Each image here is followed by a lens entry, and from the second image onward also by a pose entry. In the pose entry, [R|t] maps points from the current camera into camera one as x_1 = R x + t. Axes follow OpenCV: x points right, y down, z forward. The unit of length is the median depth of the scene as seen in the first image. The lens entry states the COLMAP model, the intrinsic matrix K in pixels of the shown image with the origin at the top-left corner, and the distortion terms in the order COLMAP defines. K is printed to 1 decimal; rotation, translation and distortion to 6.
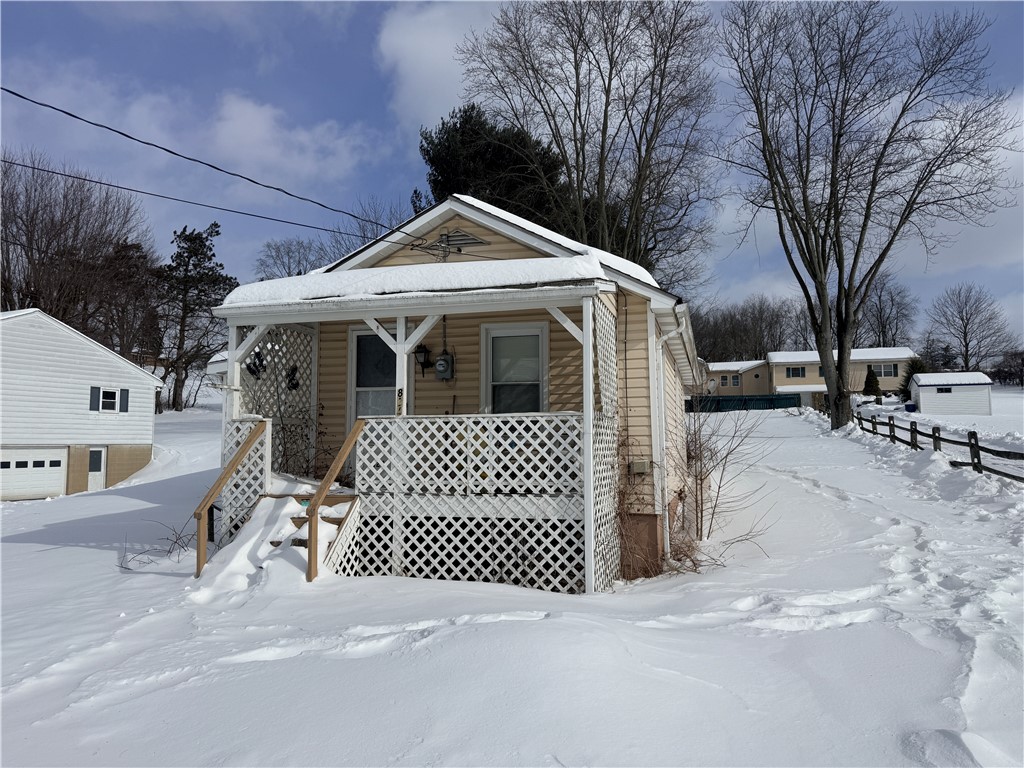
lens RADIAL K [[718.7, 0, 512.6], [0, 718.7, 383.2], [0, 0, 1]] dist [0.047817, -0.050237]
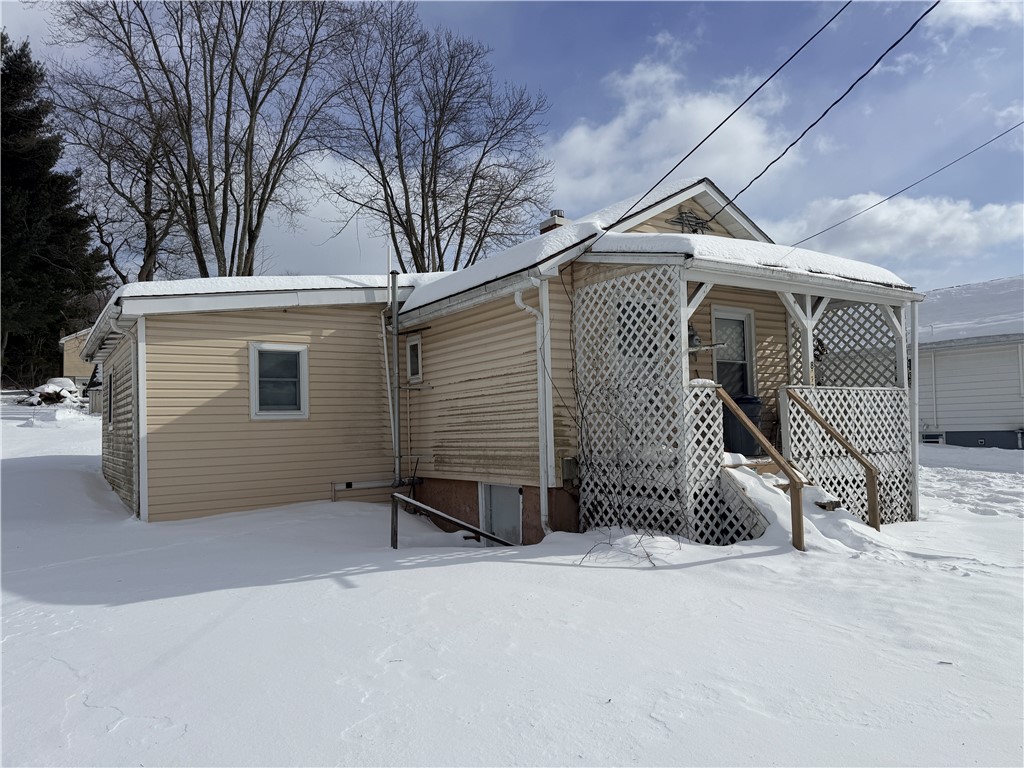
lens RADIAL K [[718.7, 0, 510.1], [0, 718.7, 386.8], [0, 0, 1]] dist [0.047817, -0.050237]
pose [[0.658505, 0.030826, 0.751945, -1.284312], [-0.045120, 0.998981, -0.001440, 0.068432], [-0.751223, -0.032979, 0.659224, 0.623002]]
